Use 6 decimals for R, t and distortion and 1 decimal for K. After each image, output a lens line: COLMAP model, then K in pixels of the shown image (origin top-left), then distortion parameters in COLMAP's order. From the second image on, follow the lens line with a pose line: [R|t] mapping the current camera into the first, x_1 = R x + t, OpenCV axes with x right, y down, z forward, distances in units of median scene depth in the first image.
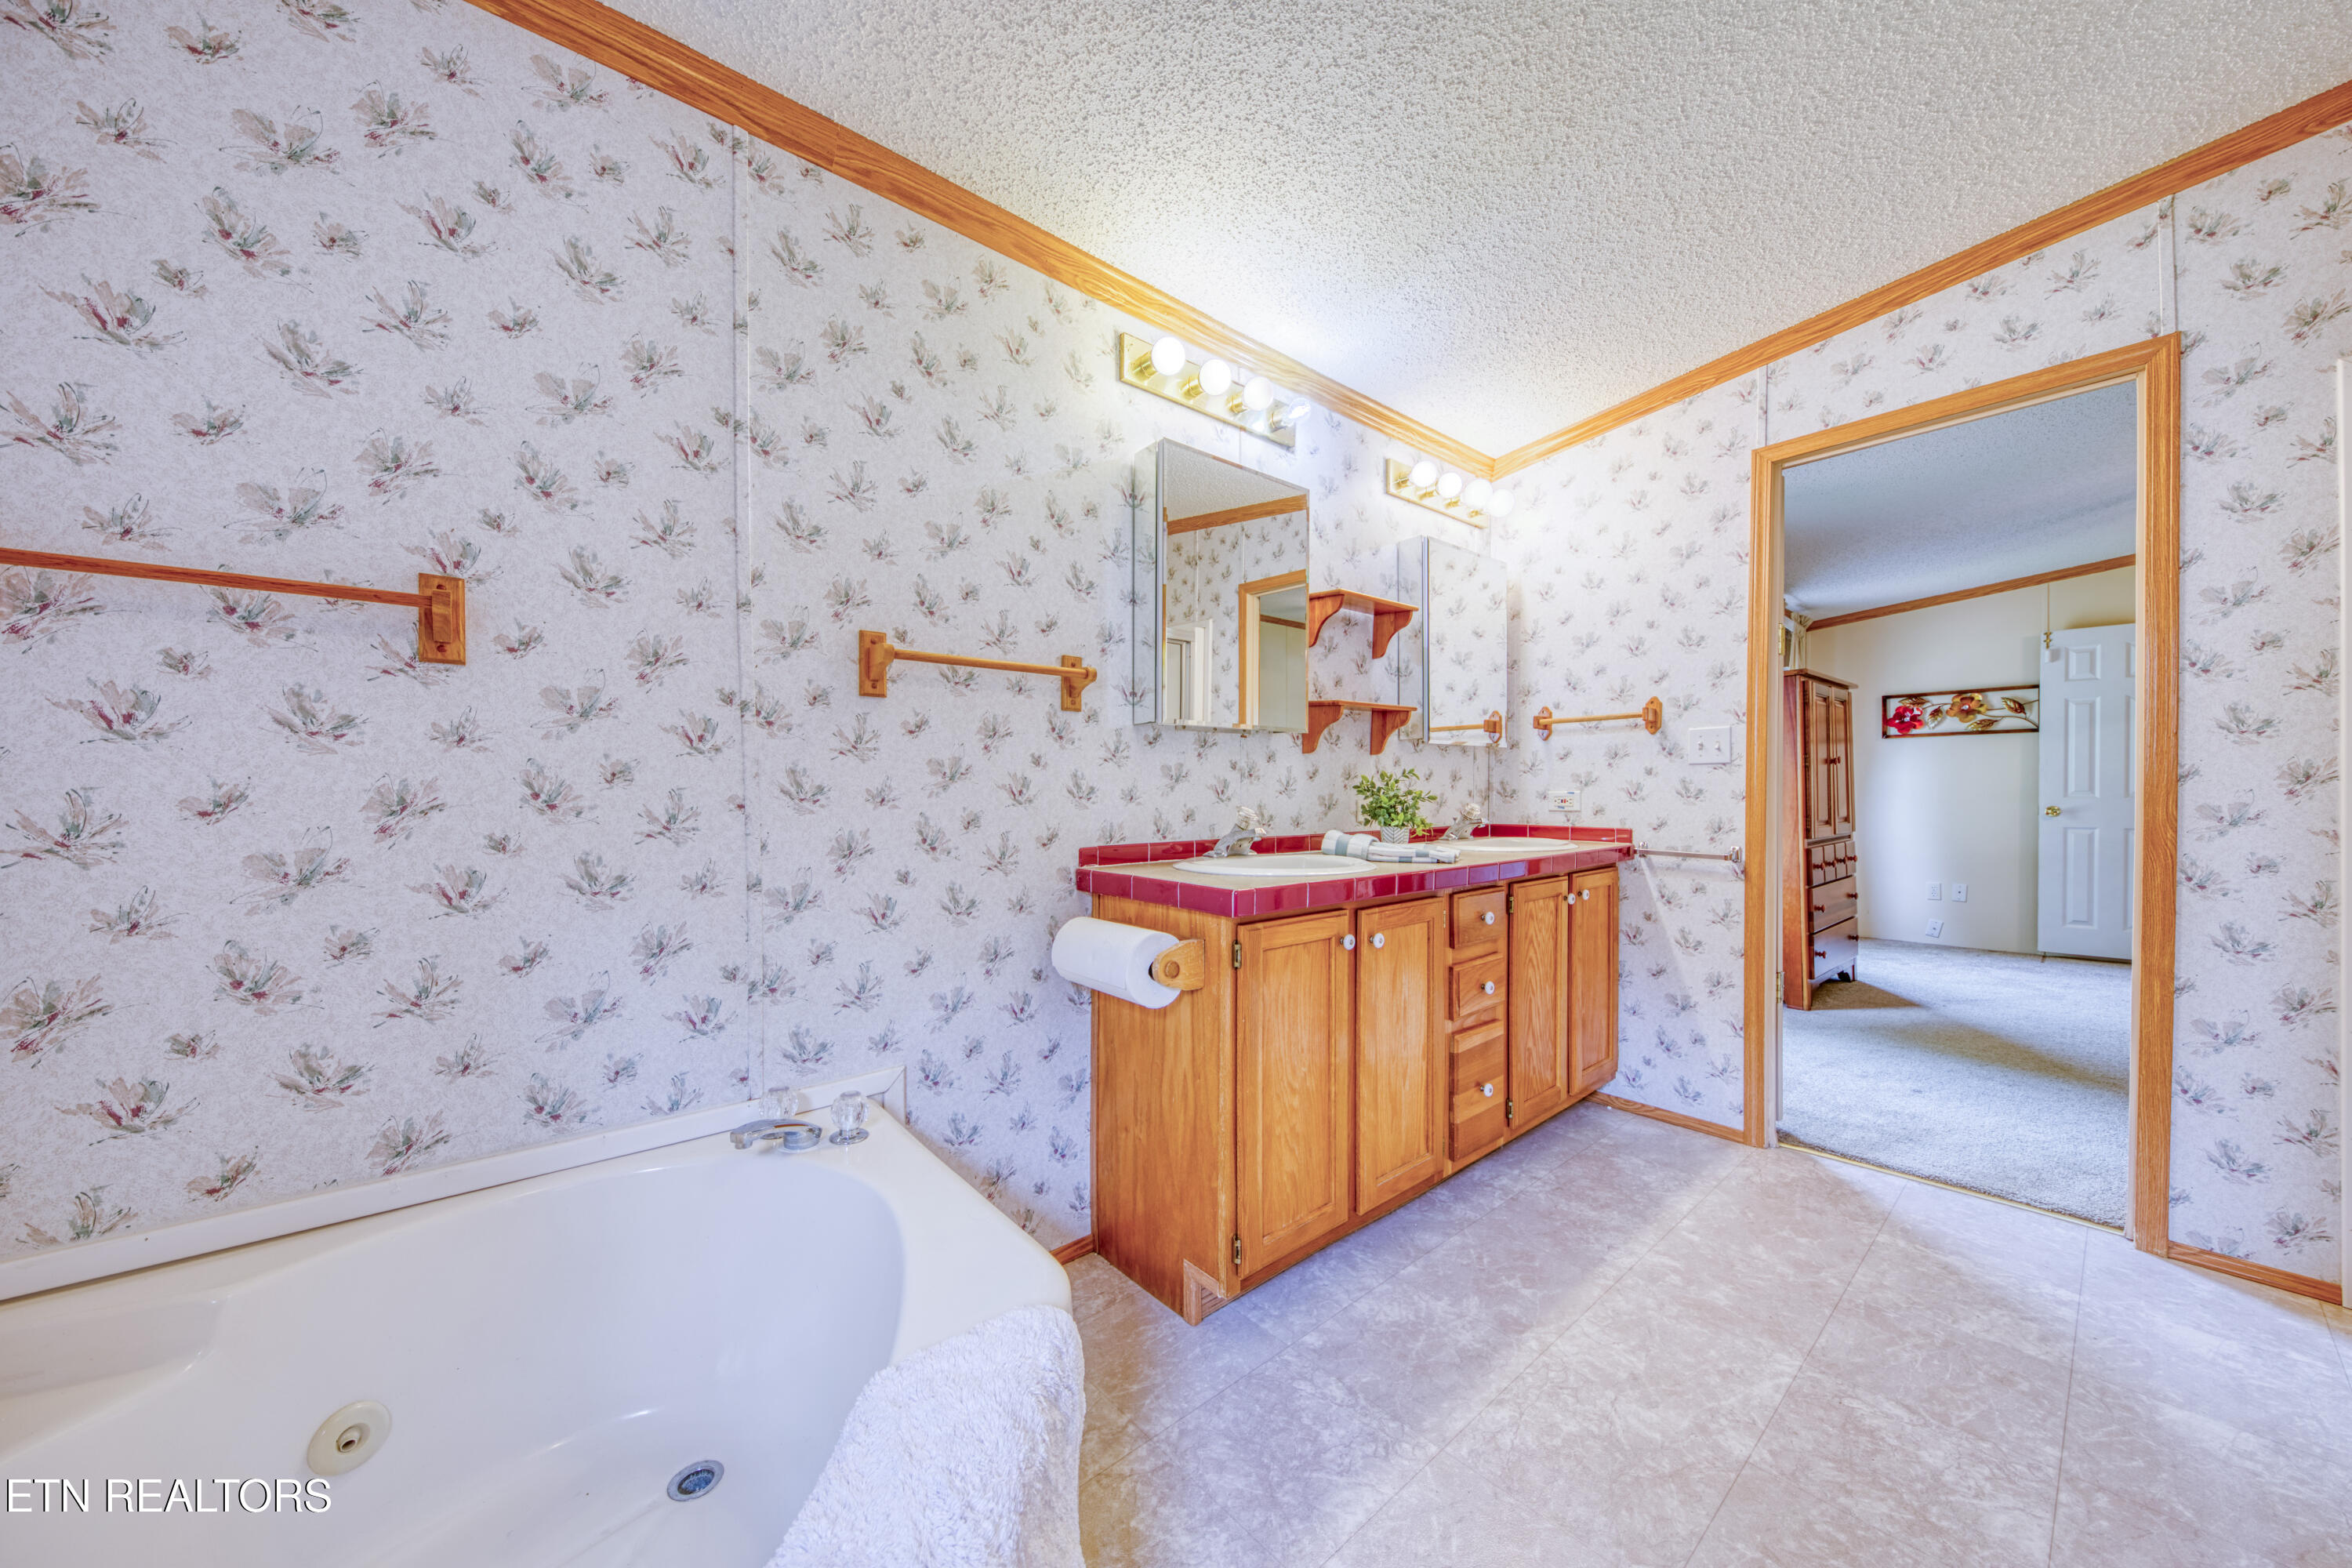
lens RADIAL K [[825.7, 0, 1168.4], [0, 825.7, 801.9], [0, 0, 1]] dist [0.007928, -0.000938]
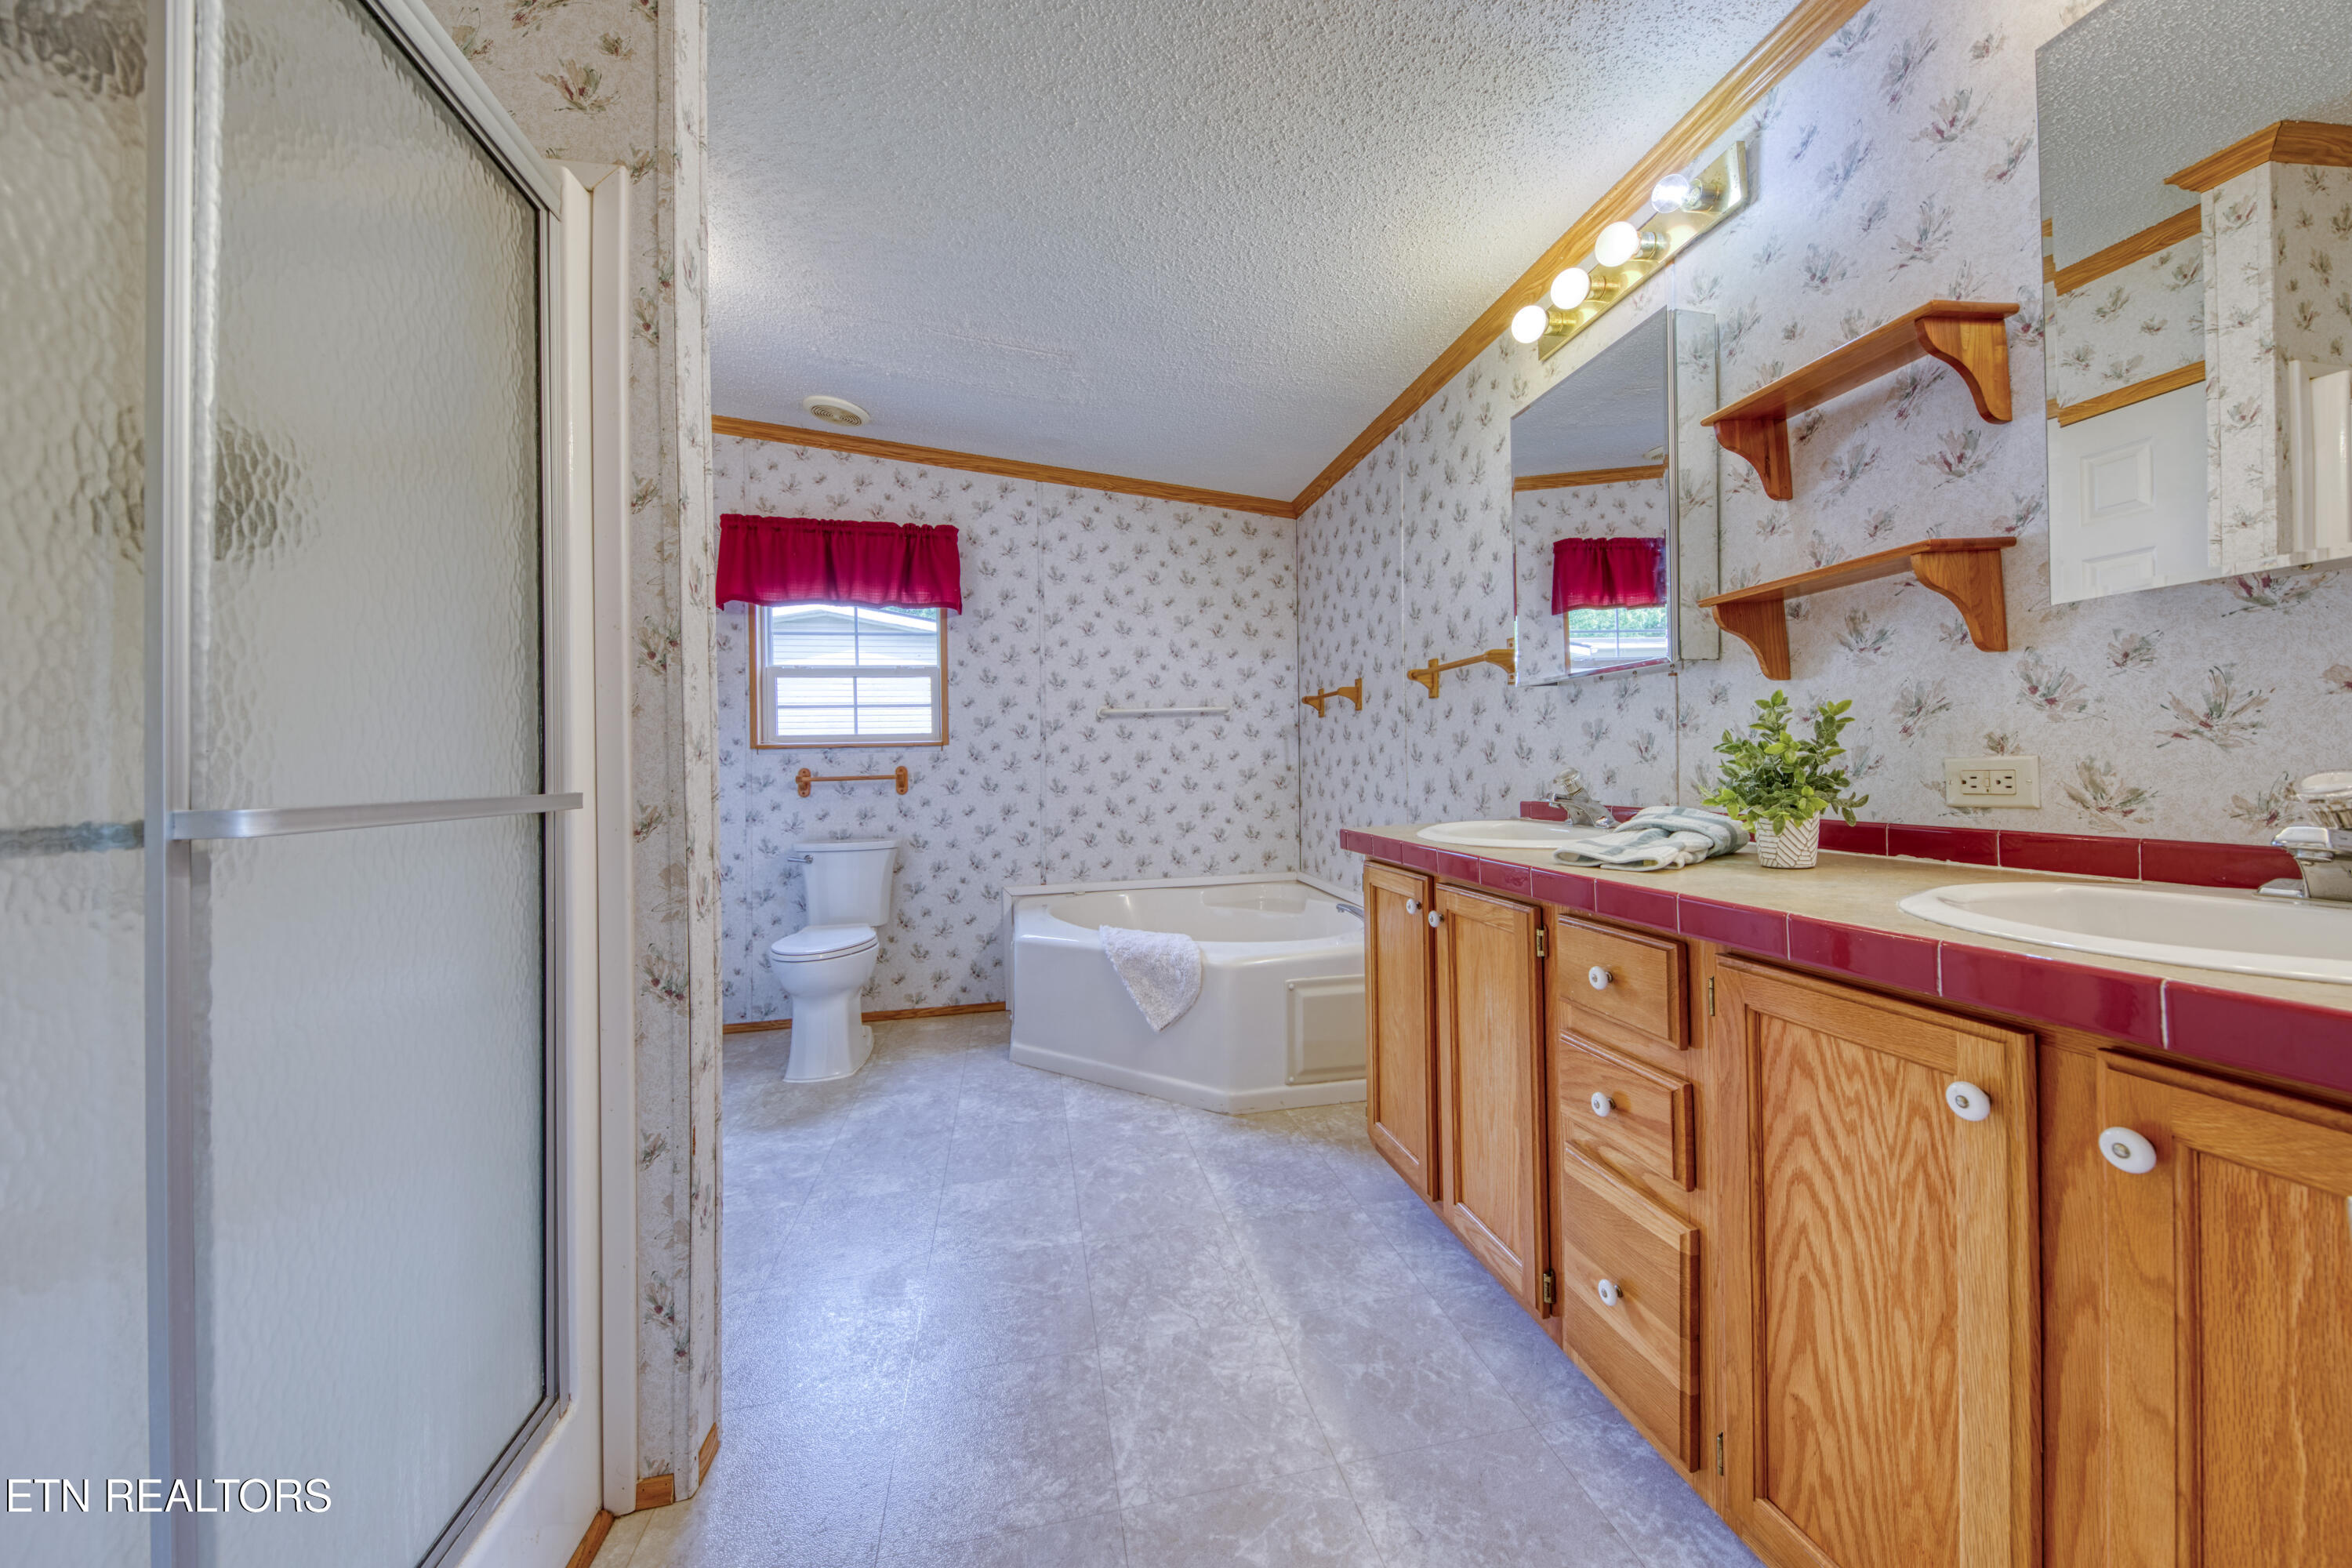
lens RADIAL K [[825.7, 0, 1179.8], [0, 825.7, 766.1], [0, 0, 1]] dist [0.007928, -0.000938]
pose [[-0.491146, 0.008781, -0.871033, 1.267052], [0.004043, 0.999961, 0.007800, -0.005187], [0.871068, 0.000309, -0.491163, 1.294746]]
